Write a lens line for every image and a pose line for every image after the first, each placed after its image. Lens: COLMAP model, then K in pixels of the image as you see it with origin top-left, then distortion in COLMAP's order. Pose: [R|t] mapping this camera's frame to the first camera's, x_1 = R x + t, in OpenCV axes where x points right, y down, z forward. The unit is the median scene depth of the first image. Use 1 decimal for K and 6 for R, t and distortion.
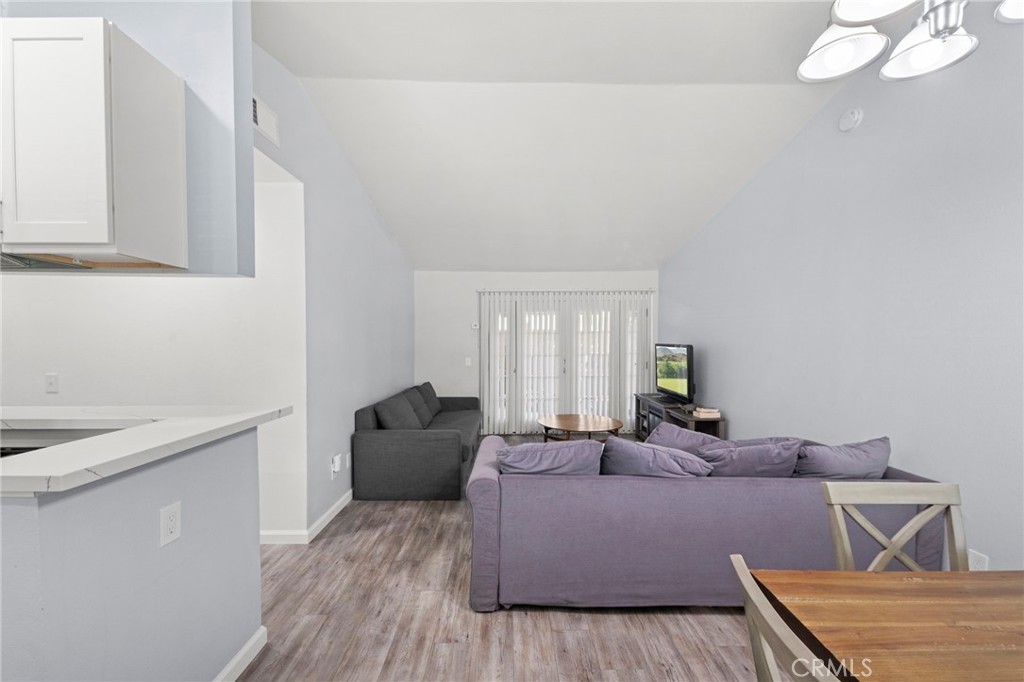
lens RADIAL K [[396.5, 0, 516.3], [0, 396.5, 350.6], [0, 0, 1]] dist [0.002314, -0.000053]
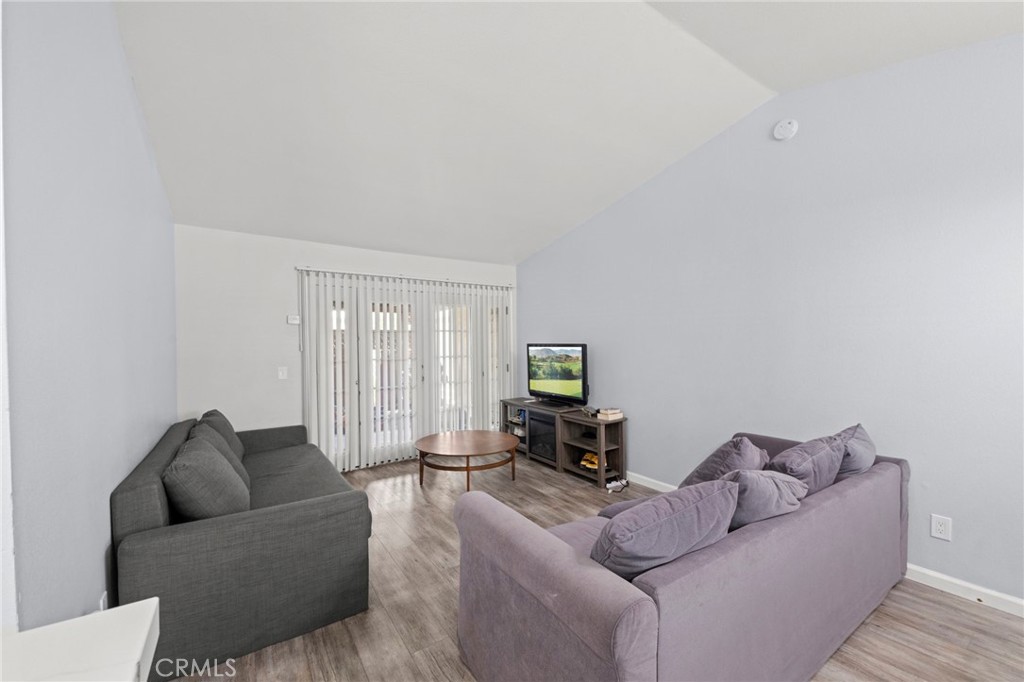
lens RADIAL K [[396.5, 0, 516.3], [0, 396.5, 350.6], [0, 0, 1]] dist [0.002314, -0.000053]
pose [[0.835048, -0.016123, 0.549941, -0.169121], [0.021975, 0.999750, -0.004057, 0.001573], [-0.549738, 0.015473, 0.835194, 0.234503]]
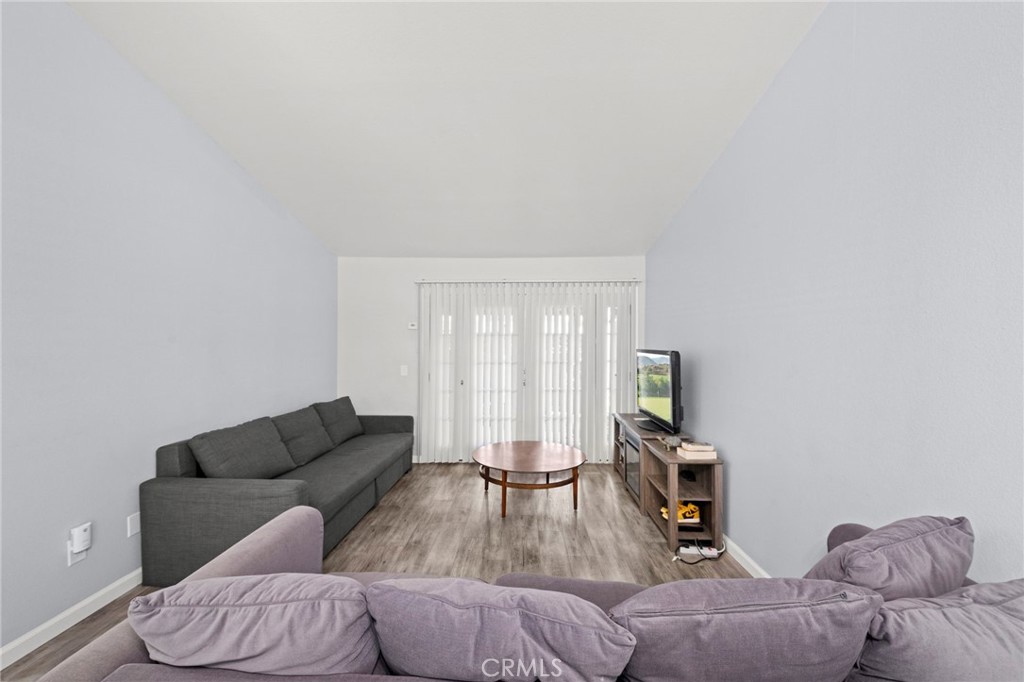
lens RADIAL K [[396.5, 0, 516.3], [0, 396.5, 350.6], [0, 0, 1]] dist [0.002314, -0.000053]
pose [[0.999365, 0.006011, -0.035121, 0.140441], [-0.006458, 0.999899, -0.012649, -0.003405], [0.035042, 0.012868, 0.999303, 0.223399]]
